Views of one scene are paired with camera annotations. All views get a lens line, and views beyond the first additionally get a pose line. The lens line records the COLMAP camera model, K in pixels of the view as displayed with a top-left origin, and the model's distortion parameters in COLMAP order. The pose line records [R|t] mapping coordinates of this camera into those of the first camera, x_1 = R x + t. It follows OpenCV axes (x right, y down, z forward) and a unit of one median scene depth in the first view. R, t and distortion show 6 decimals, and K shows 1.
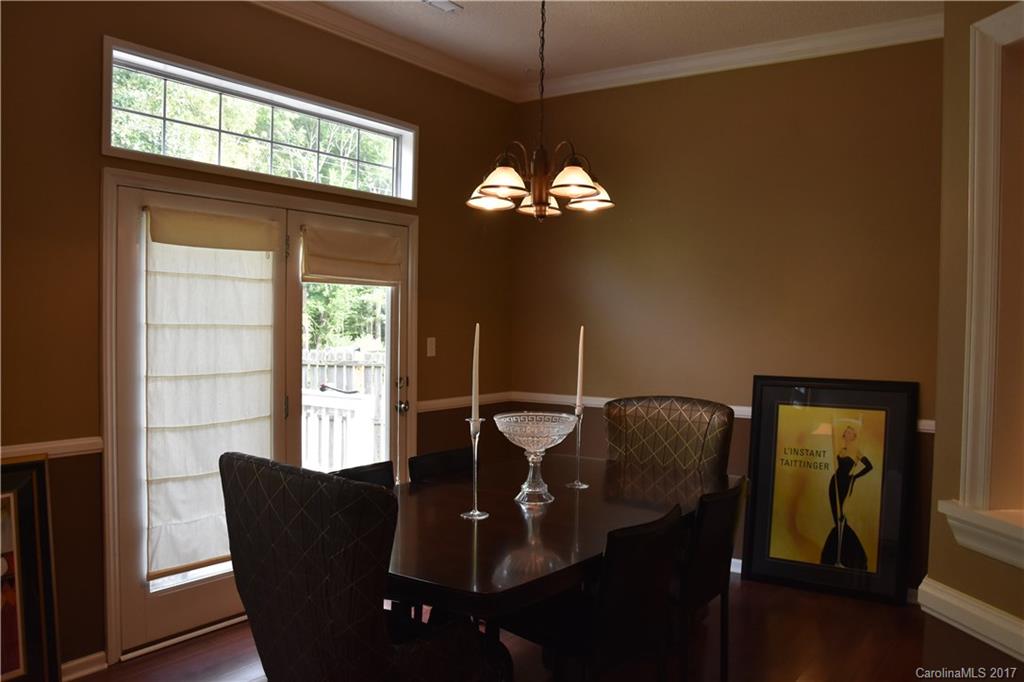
lens RADIAL K [[822.4, 0, 512.0], [0, 822.4, 341.0], [0, 0, 1]] dist [-0.083880, 0.009487]
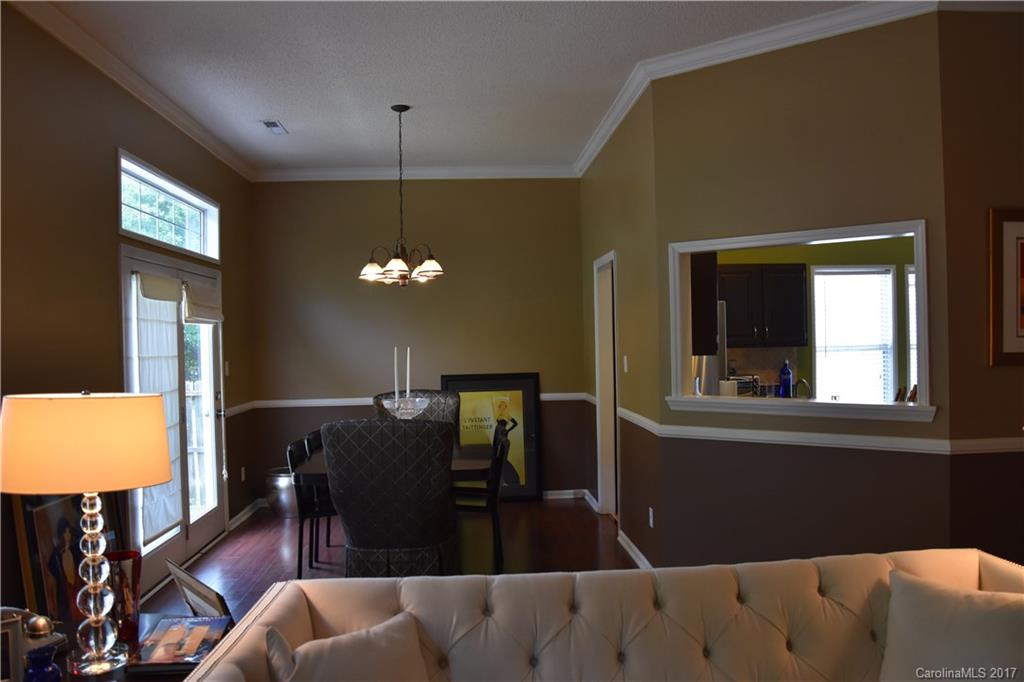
lens RADIAL K [[818.0, 0, 512.0], [0, 818.0, 341.0], [0, 0, 1]] dist [-0.007008, -0.001981]
pose [[0.797238, -0.032644, 0.602782, -0.744266], [0.047405, 0.998839, -0.008605, -0.005528], [-0.601802, 0.035435, 0.797859, -0.473225]]
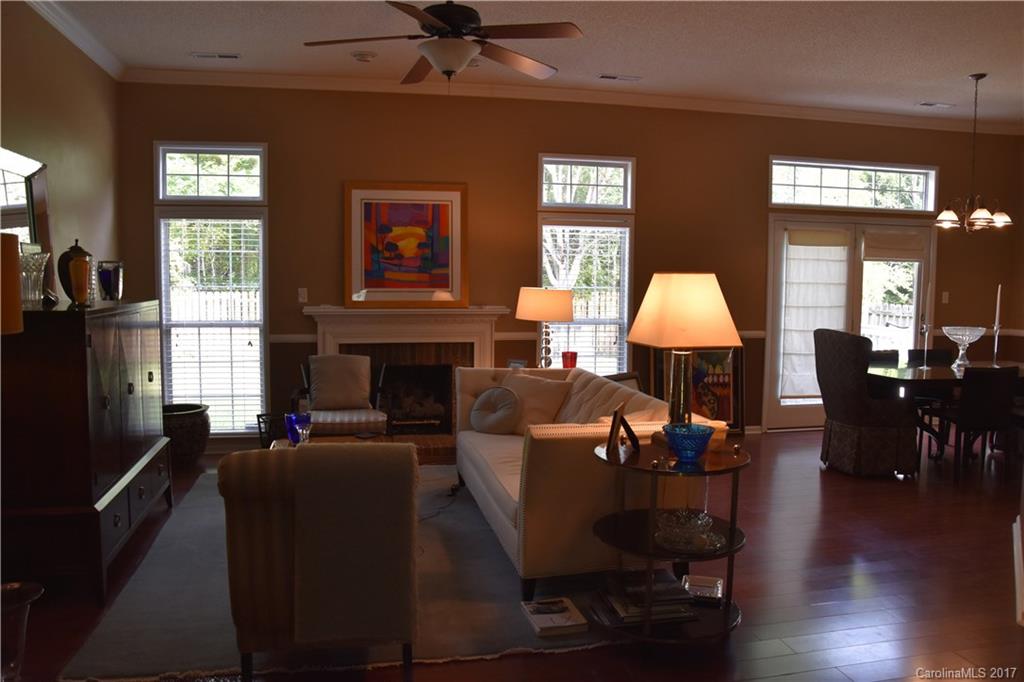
lens RADIAL K [[774.5, 0, 512.0], [0, 774.5, 341.0], [0, 0, 1]] dist [-0.117227, 0.001984]
pose [[0.734395, 0.054936, -0.676495, 0.395277], [-0.018427, 0.997965, 0.061037, 0.025385], [0.678472, -0.032360, 0.733913, -0.988240]]
